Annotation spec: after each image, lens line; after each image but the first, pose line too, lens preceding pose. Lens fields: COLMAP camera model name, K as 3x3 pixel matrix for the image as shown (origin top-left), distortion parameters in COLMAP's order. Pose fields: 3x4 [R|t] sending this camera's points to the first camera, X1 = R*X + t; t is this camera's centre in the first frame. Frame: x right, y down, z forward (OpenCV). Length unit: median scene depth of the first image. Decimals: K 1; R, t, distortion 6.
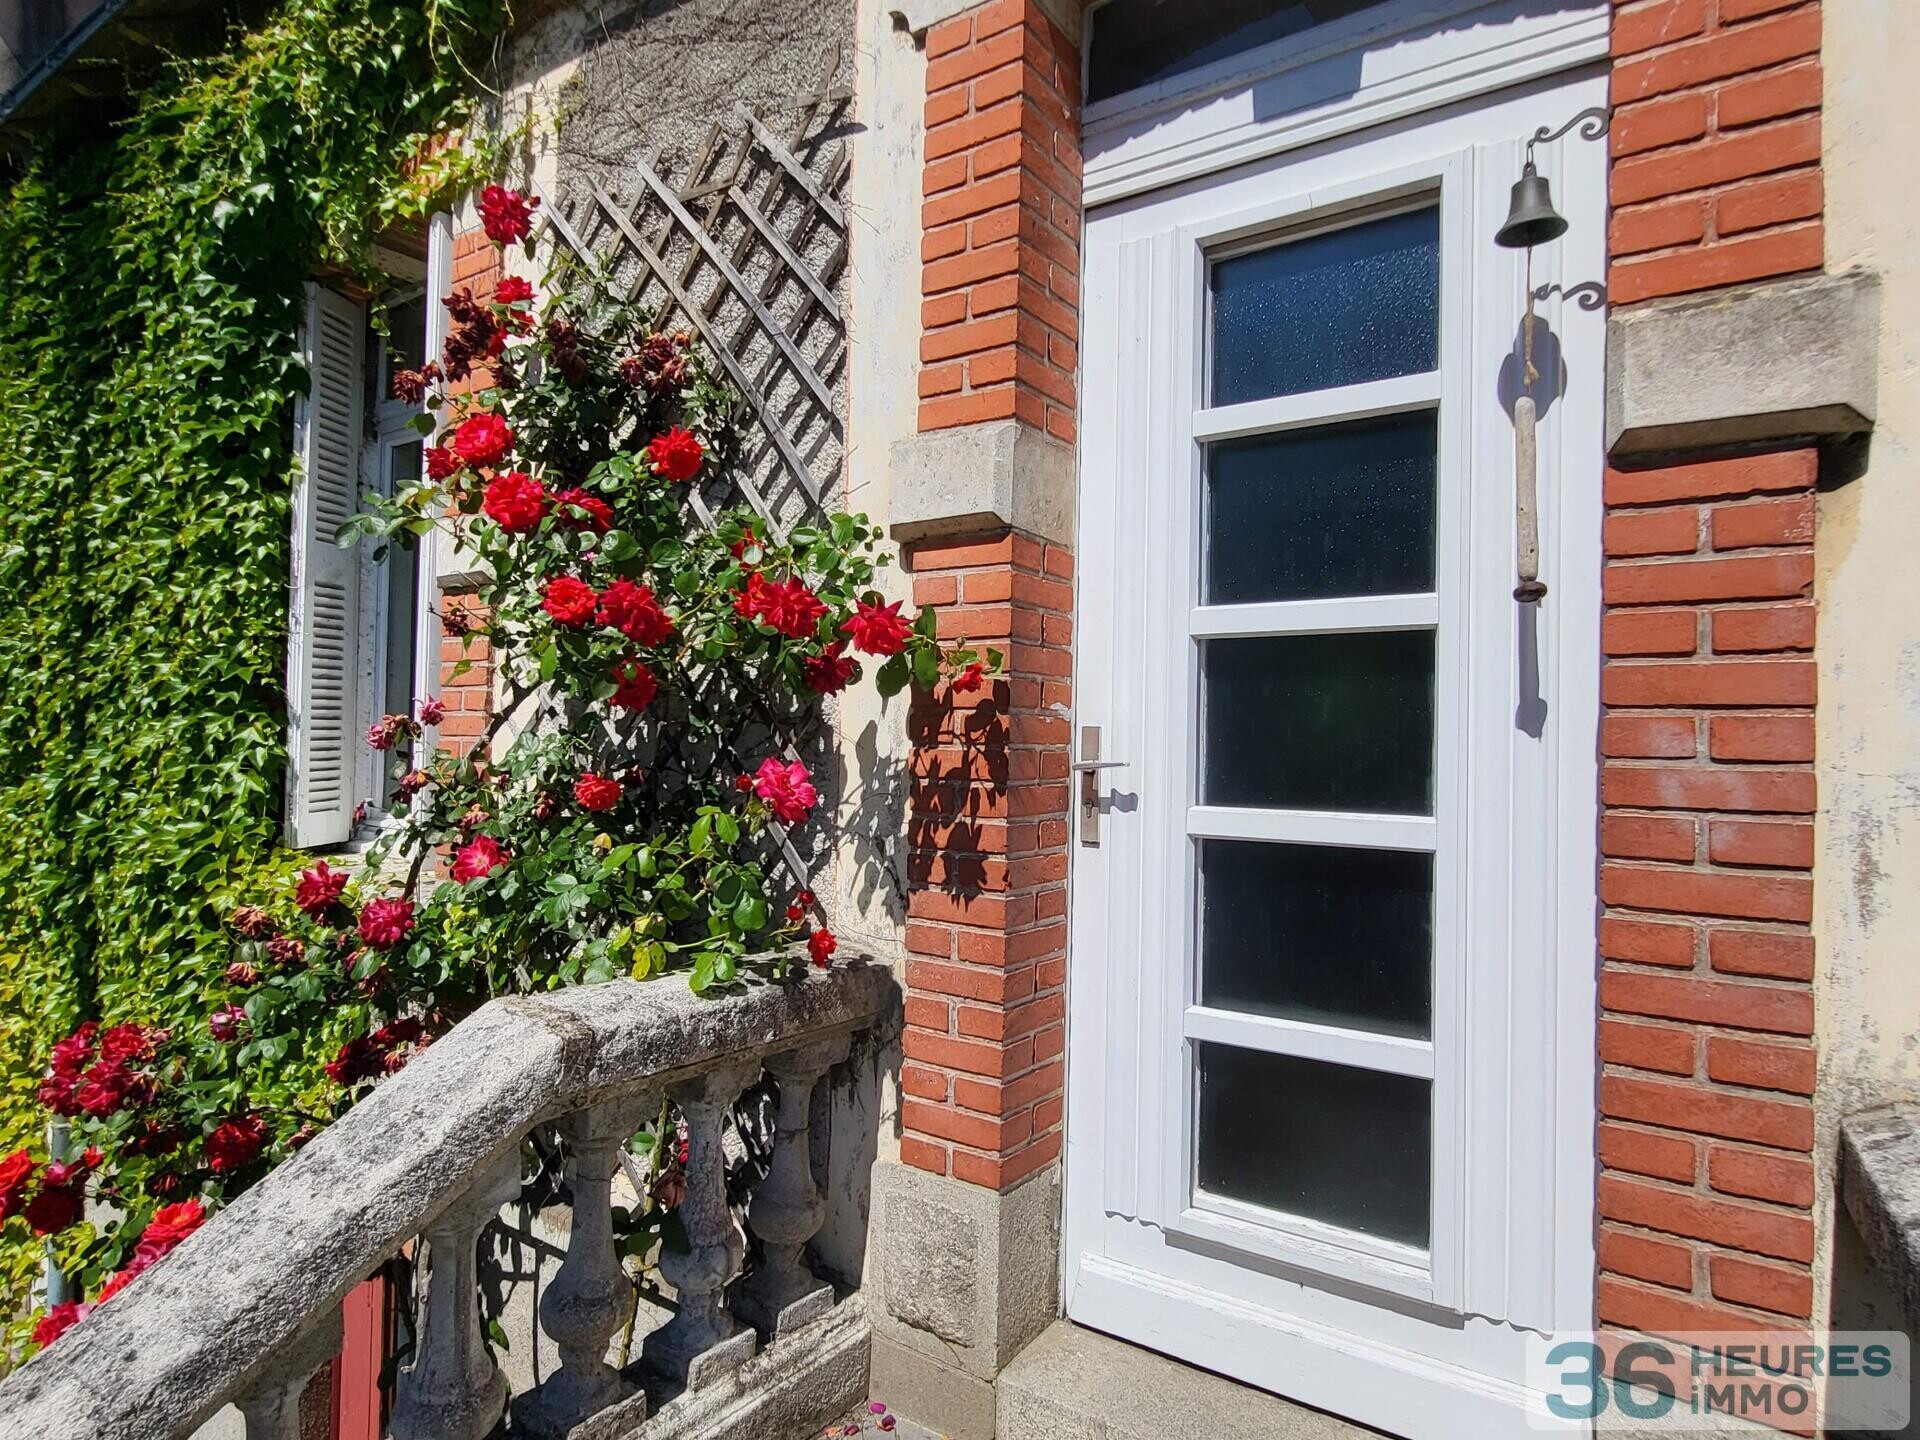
lens RADIAL K [[1117.6, 0, 991.2], [0, 1117.6, 728.4], [0, 0, 1]] dist [0.058514, -0.063991]
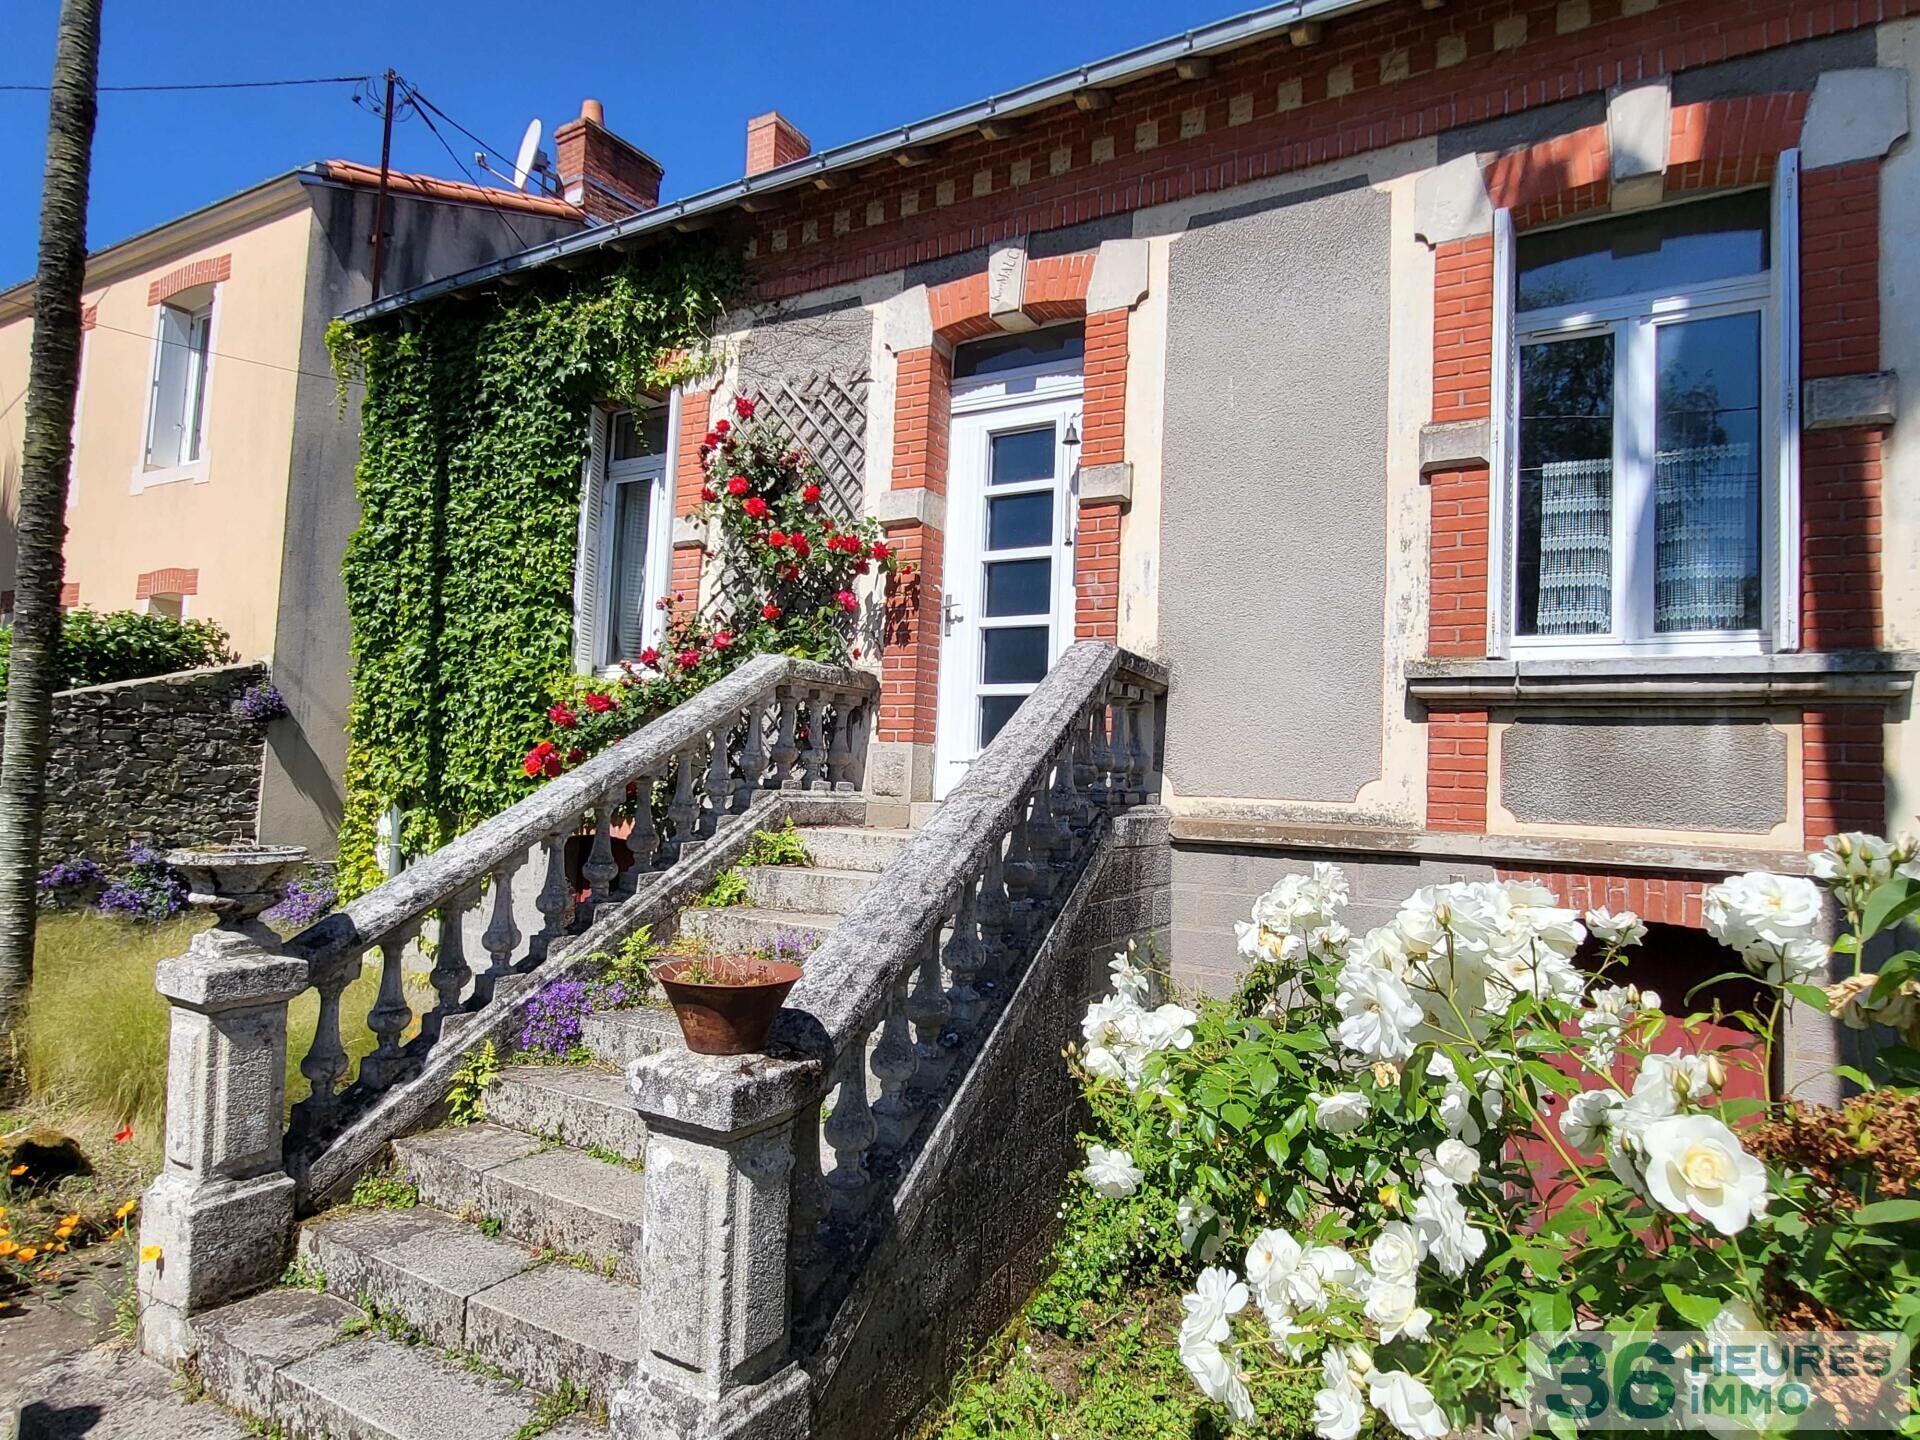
lens RADIAL K [[1181.0, 0, 960.0], [0, 1181.0, 720.0], [0, 0, 1]] dist [-0.000317, 0.000291]
pose [[0.998890, 0.025891, 0.039356, 0.007409], [-0.024089, 0.998669, -0.045613, 0.426065], [-0.040485, 0.044615, 0.998184, -1.855928]]
